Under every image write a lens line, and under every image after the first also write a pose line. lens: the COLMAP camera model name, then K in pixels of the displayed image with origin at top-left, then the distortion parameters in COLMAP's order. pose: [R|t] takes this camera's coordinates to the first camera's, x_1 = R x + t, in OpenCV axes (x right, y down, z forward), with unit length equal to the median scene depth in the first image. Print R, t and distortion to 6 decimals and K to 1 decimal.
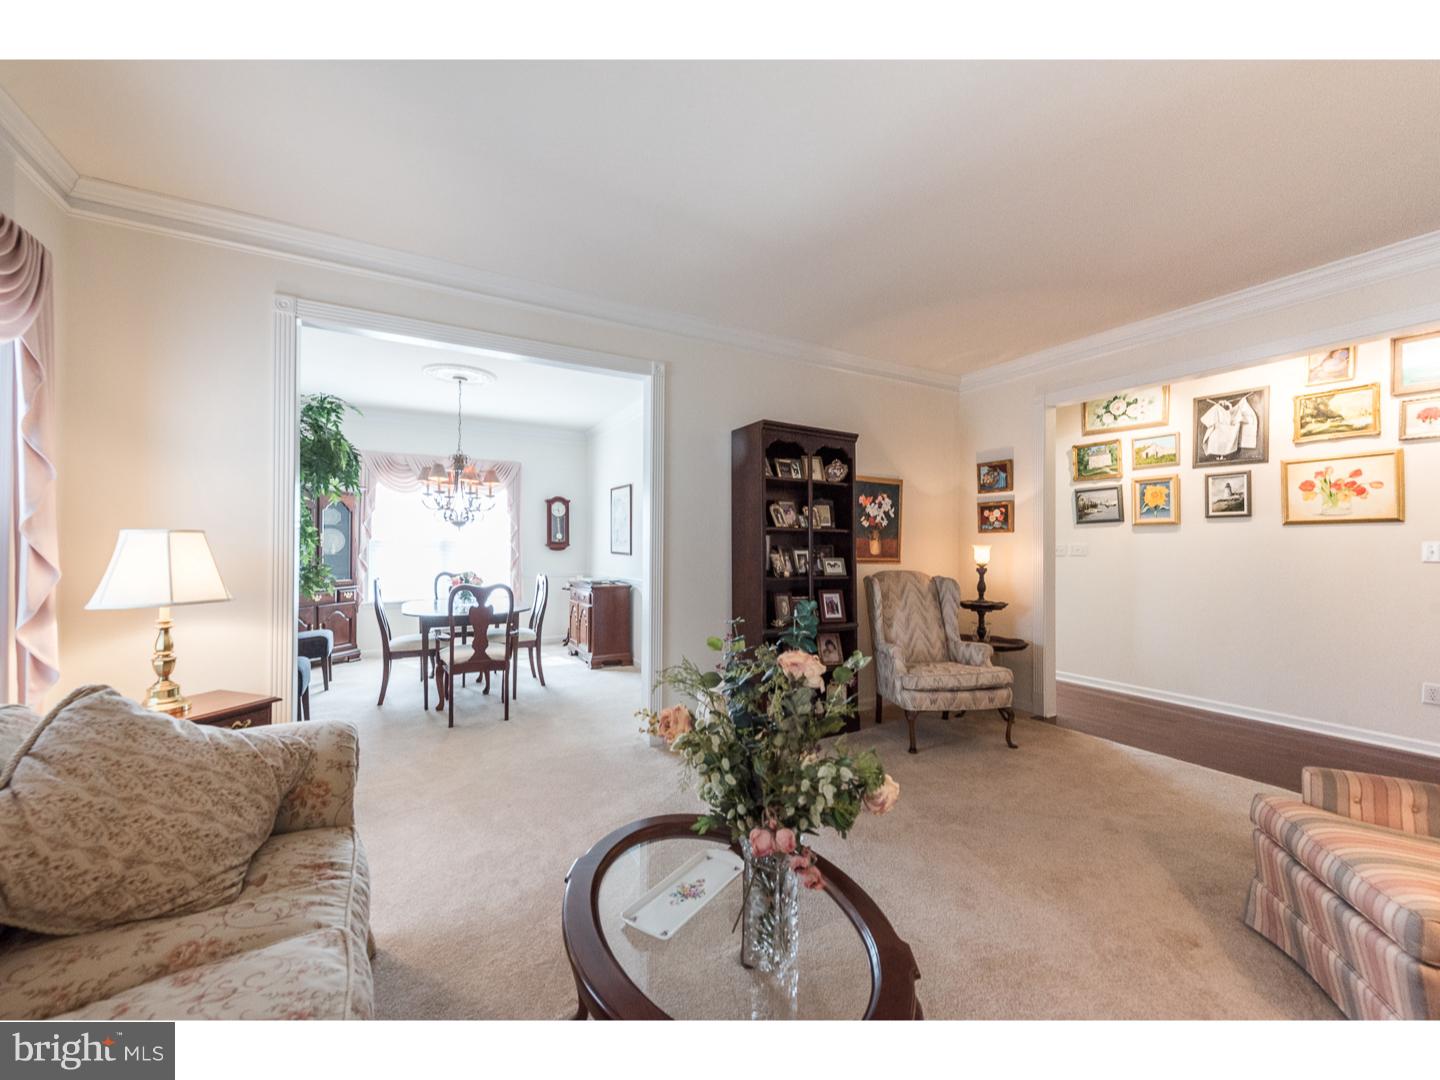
lens RADIAL K [[579.3, 0, 720.0], [0, 579.3, 540.0], [0, 0, 1]] dist [0.001157, -0.000267]
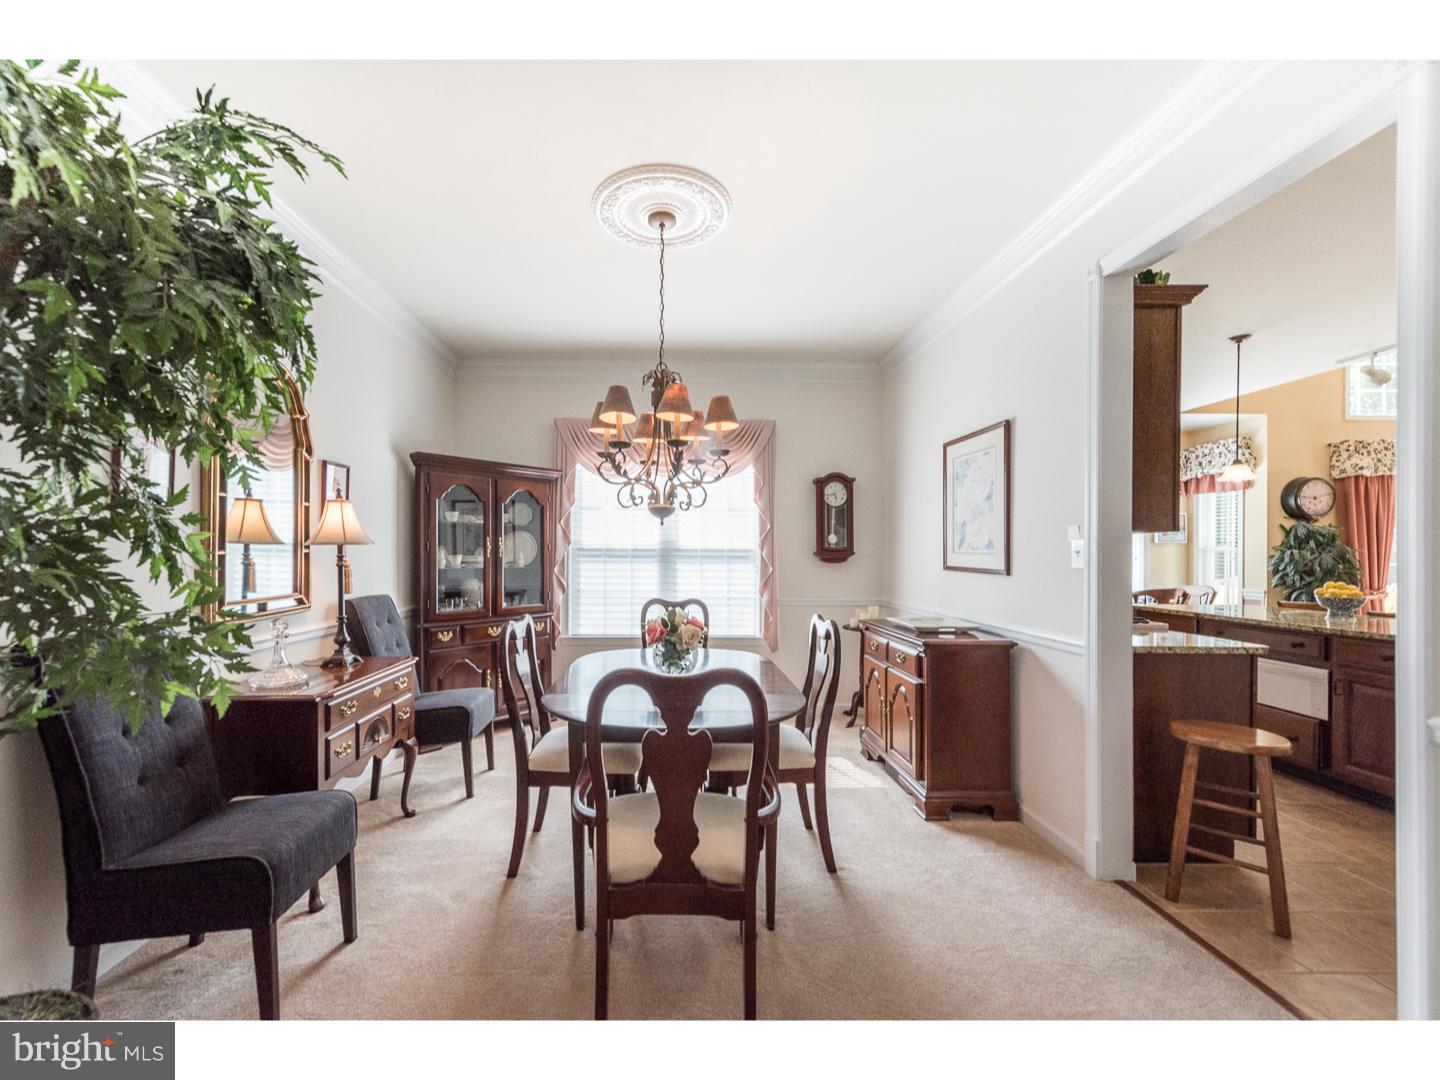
lens RADIAL K [[582.8, 0, 725.3], [0, 582.8, 558.1], [0, 0, 1]] dist [0.001716, -0.000125]
pose [[0.917543, -0.002357, -0.397631, -0.179450], [0.007355, 0.999912, 0.011046, 0.007017], [0.397570, -0.013060, 0.917479, 0.501974]]
